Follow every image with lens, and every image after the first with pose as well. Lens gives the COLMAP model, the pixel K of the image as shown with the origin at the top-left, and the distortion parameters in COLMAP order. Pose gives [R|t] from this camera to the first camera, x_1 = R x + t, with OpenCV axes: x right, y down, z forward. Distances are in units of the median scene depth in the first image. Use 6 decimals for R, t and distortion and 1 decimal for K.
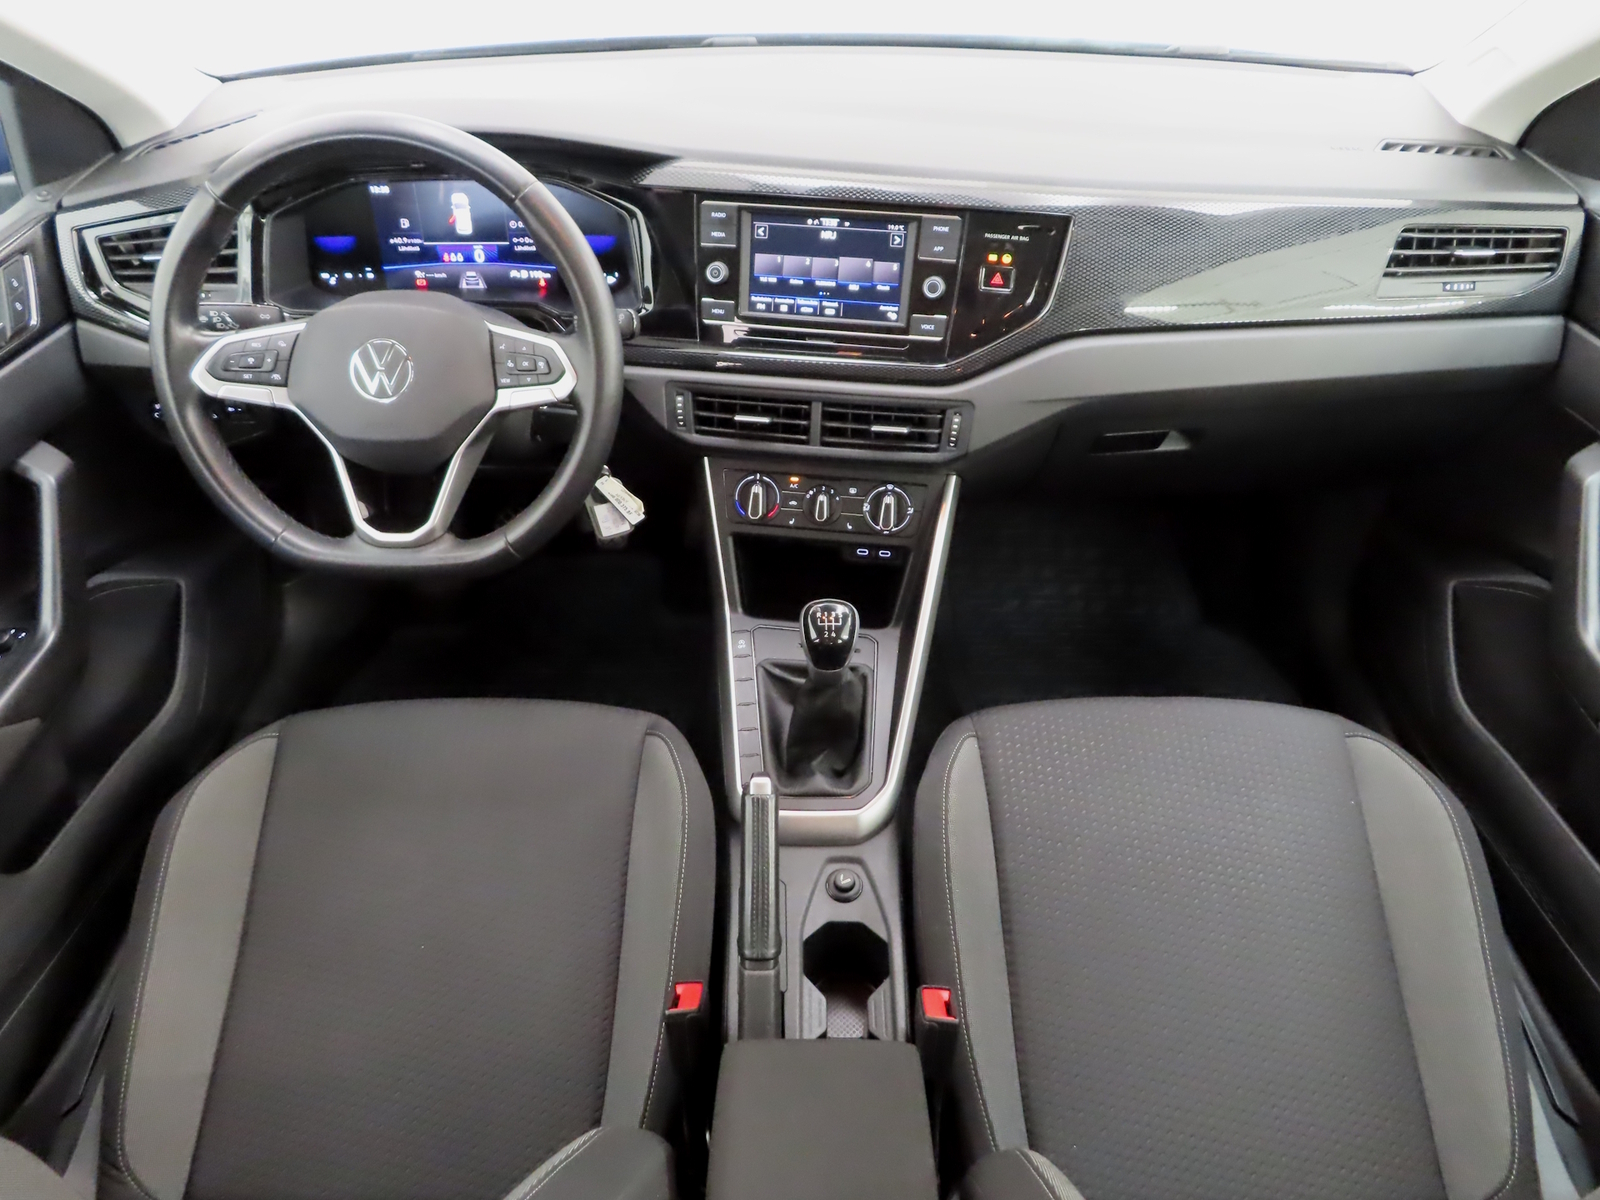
lens RADIAL K [[1152.9, 0, 800.0], [0, 1152.9, 600.0], [0, 0, 1]] dist [-0.011588, 0.007360]
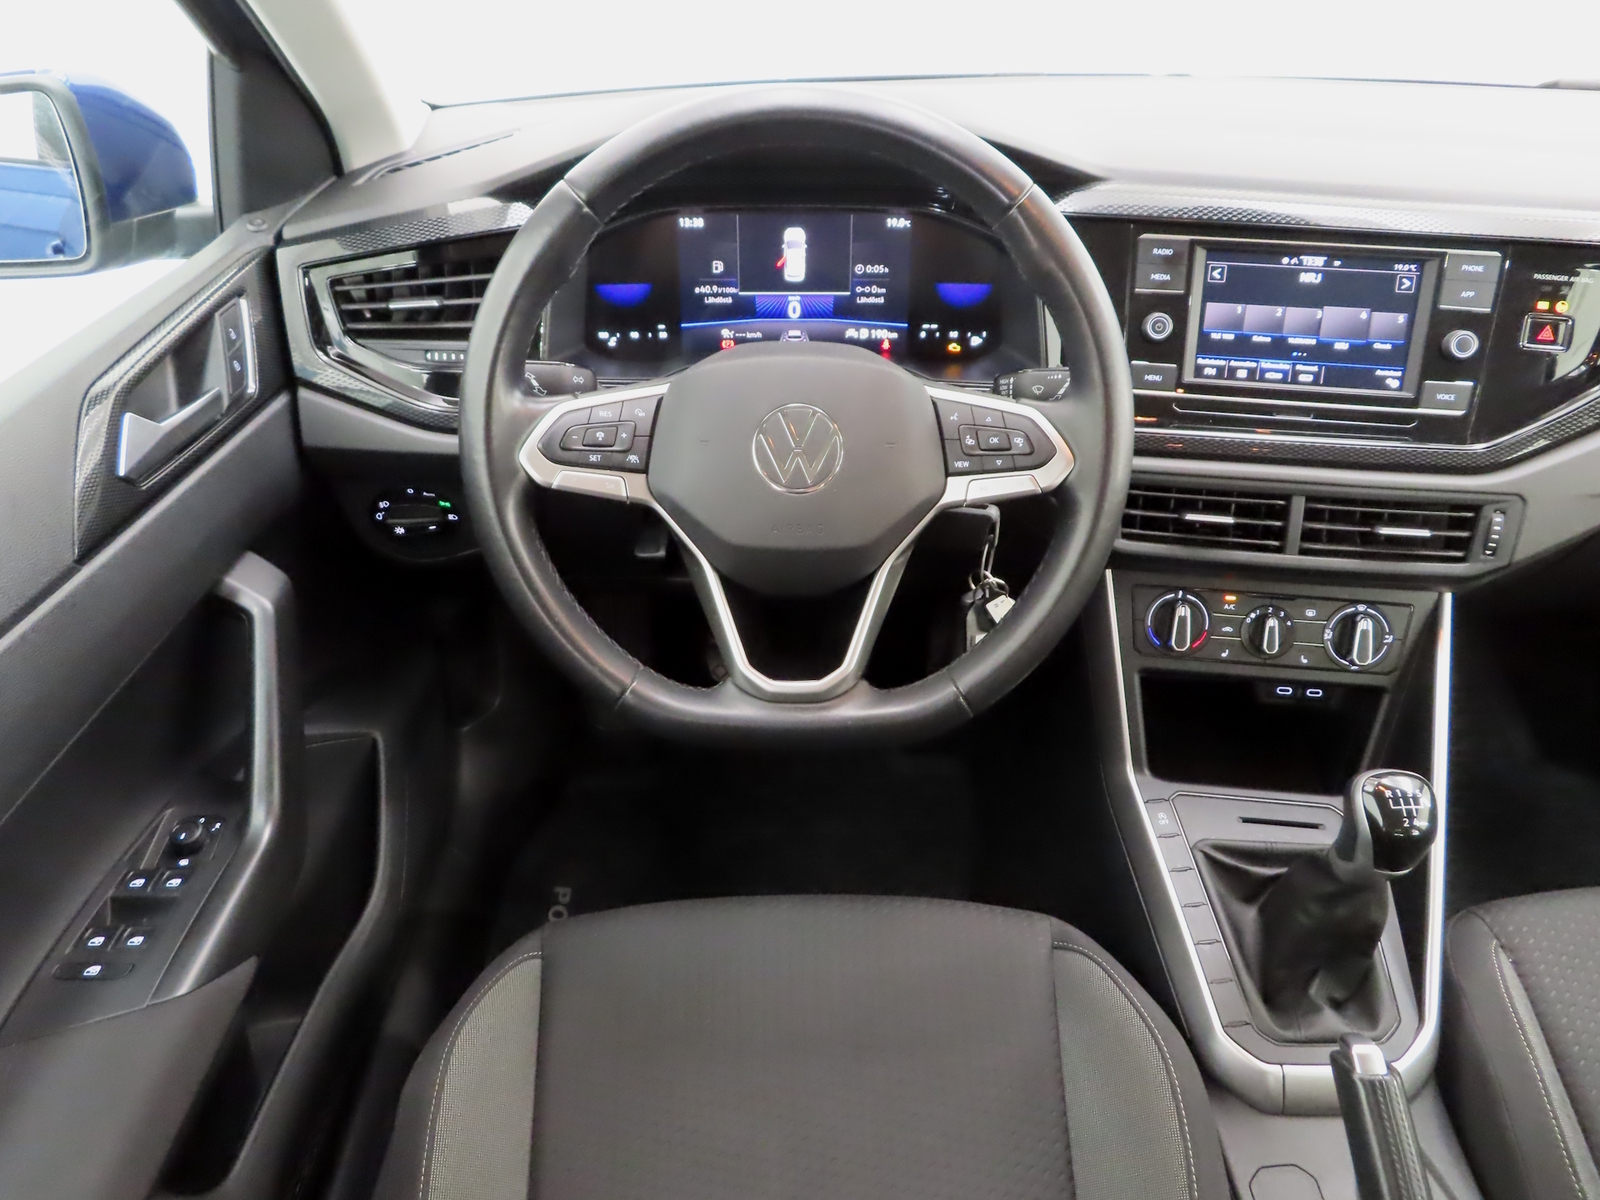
lens RADIAL K [[1152.9, 0, 800.0], [0, 1152.9, 600.0], [0, 0, 1]] dist [-0.011588, 0.007360]
pose [[0.999741, -0.004714, 0.022273, -0.324626], [0.006718, 0.995848, -0.090784, -0.039352], [-0.021753, 0.090910, 0.995622, 0.271587]]
